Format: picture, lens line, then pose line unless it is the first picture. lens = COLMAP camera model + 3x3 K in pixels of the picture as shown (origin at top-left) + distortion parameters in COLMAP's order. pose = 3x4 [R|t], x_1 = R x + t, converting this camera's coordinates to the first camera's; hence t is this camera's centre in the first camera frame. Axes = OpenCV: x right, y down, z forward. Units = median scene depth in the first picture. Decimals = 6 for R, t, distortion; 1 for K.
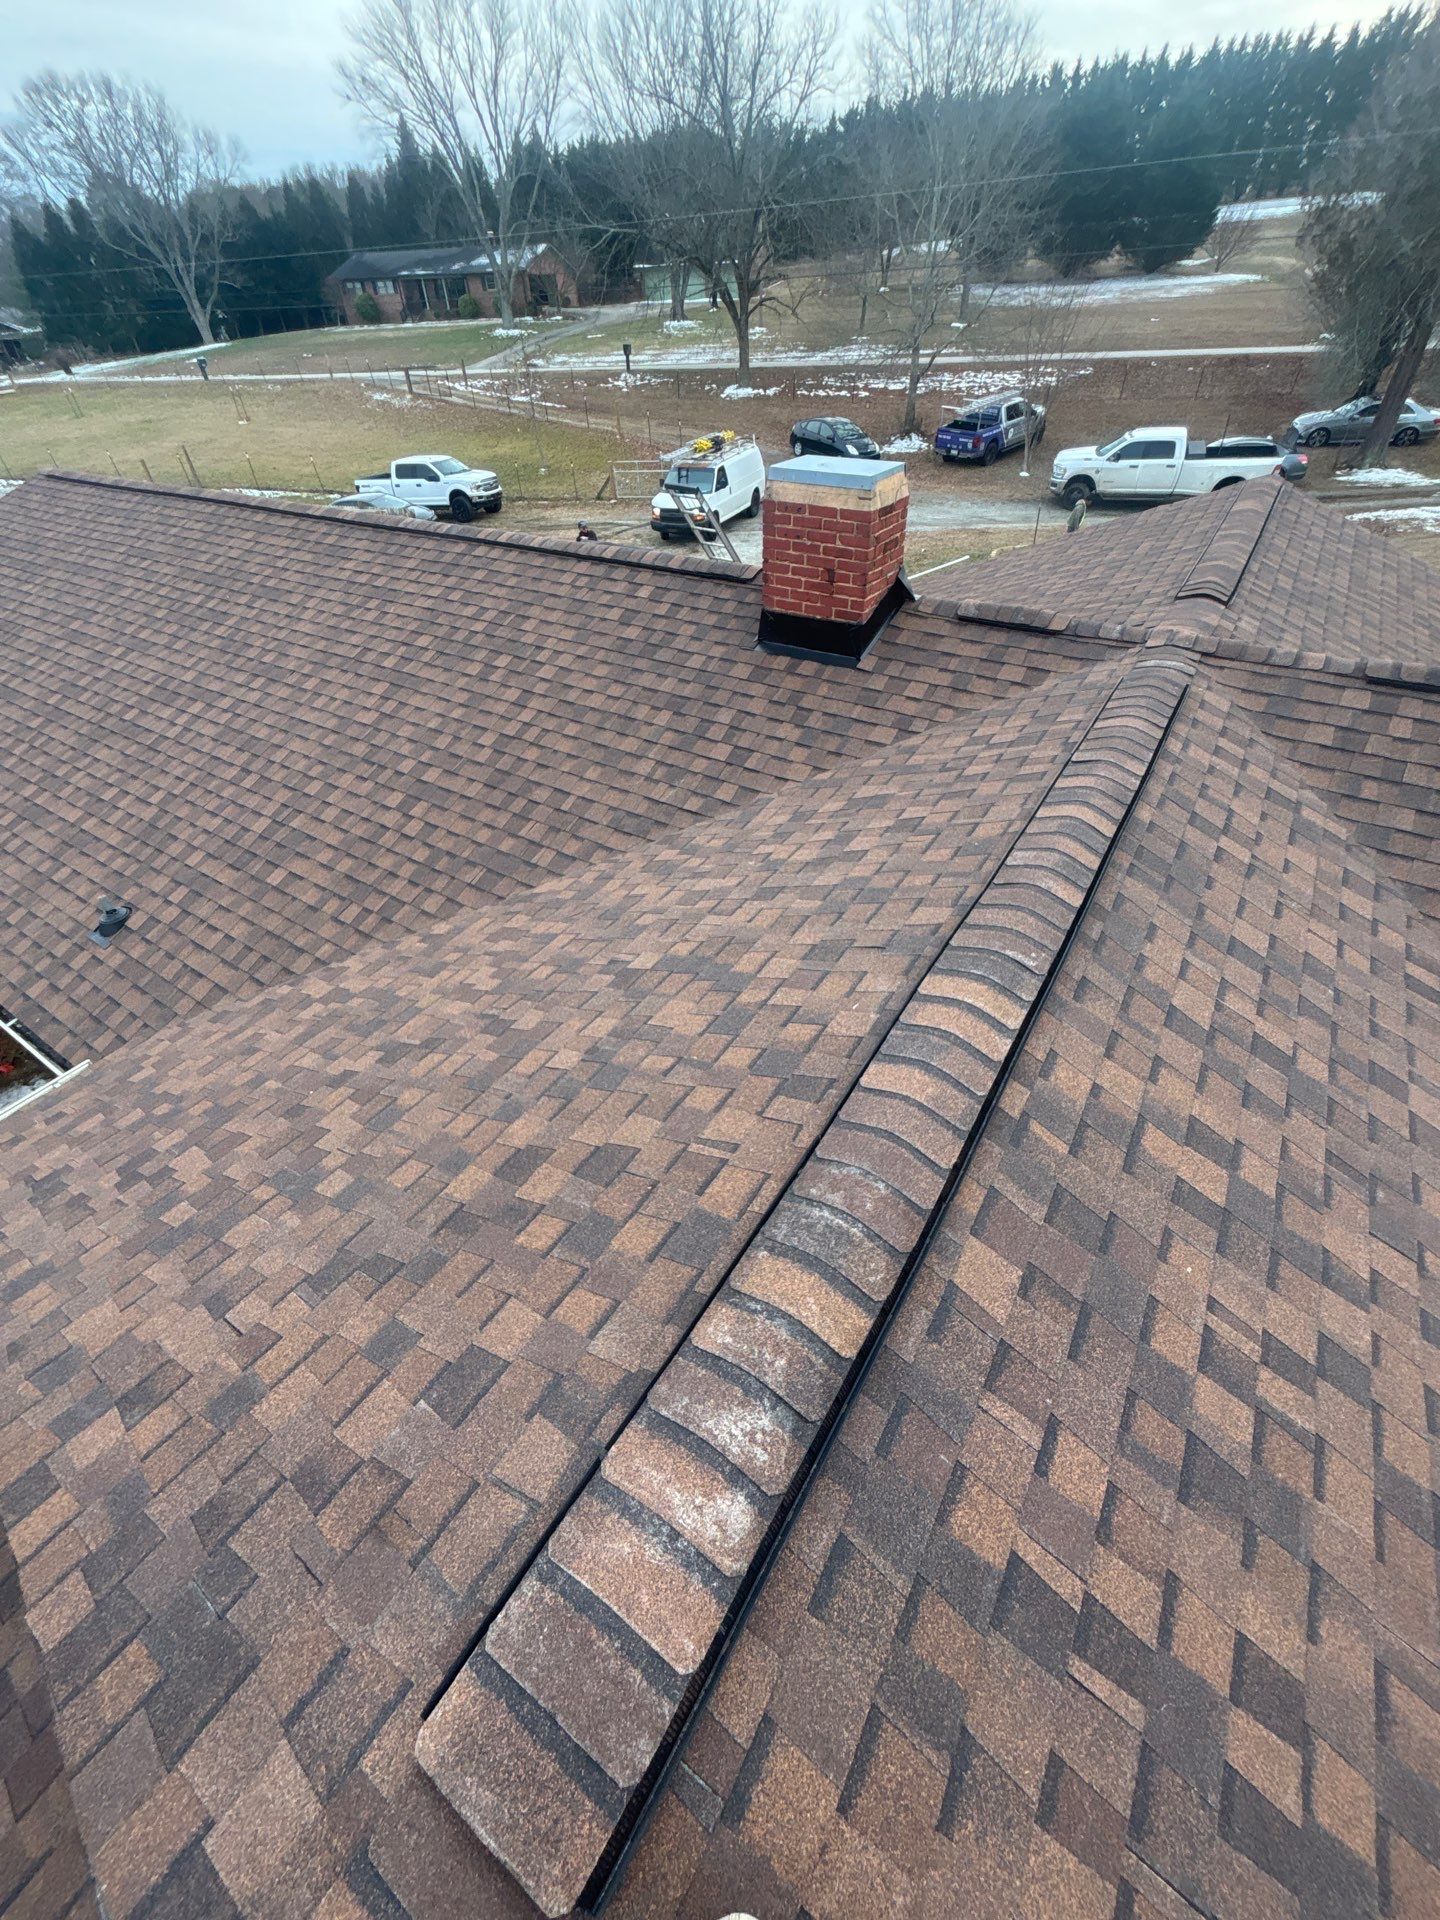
lens RADIAL K [[772.4, 0, 716.7], [0, 772.4, 961.8], [0, 0, 1]] dist [-0.001805, 0.000198]
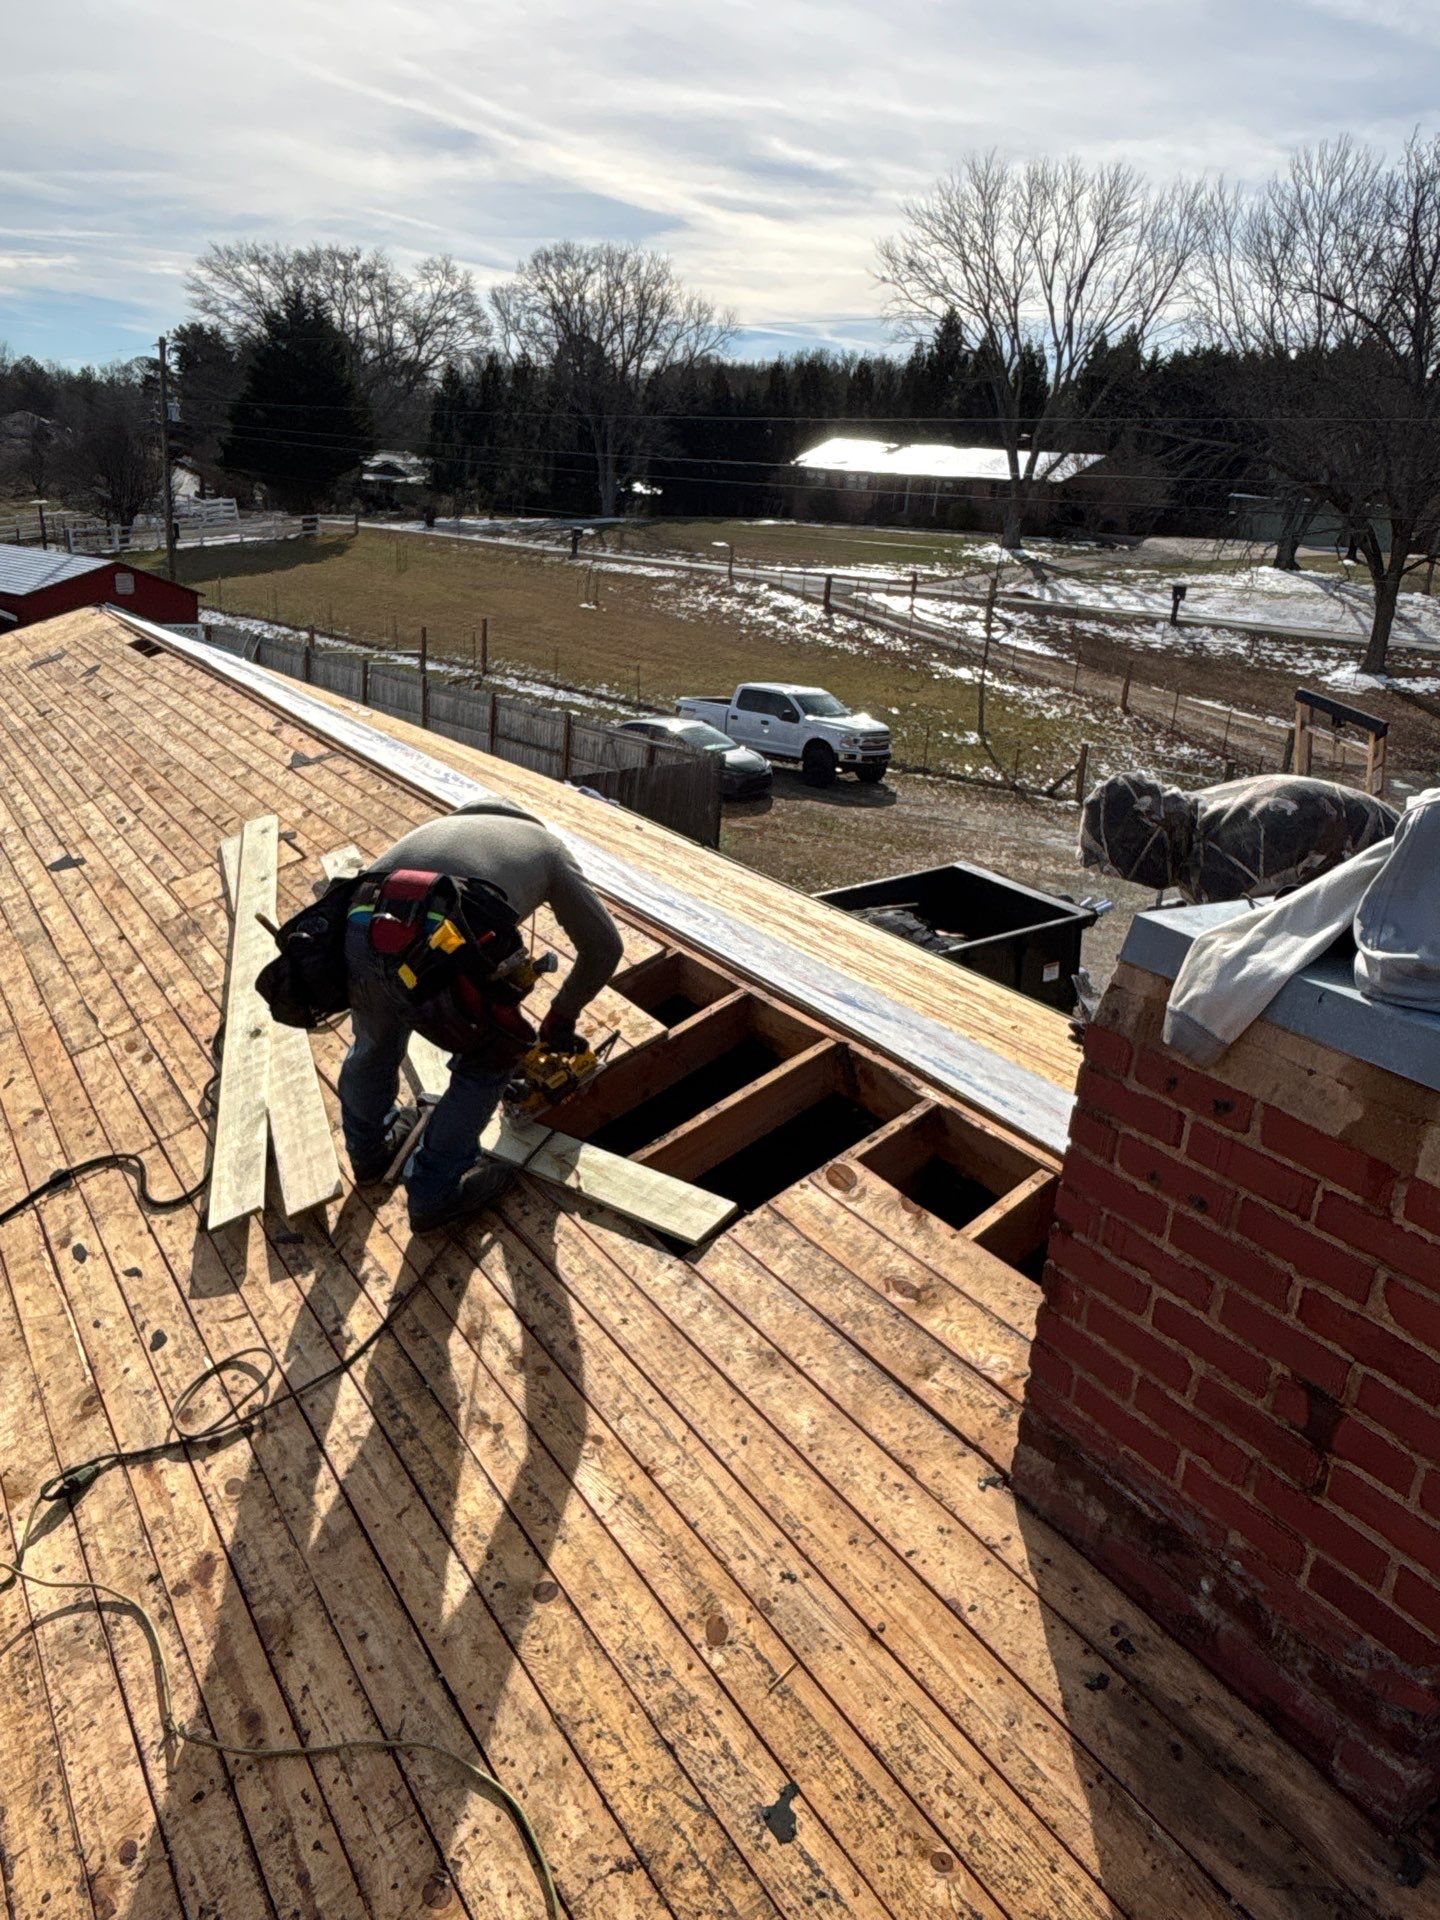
lens RADIAL K [[1403.6, 0, 720.0], [0, 1403.6, 960.0], [0, 0, 1]] dist [-0.001538, 0.000844]
pose [[0.907673, 0.224865, -0.354352, 0.138514], [-0.346074, 0.878677, -0.328876, -0.485268], [0.237408, 0.421144, 0.875372, 0.628656]]
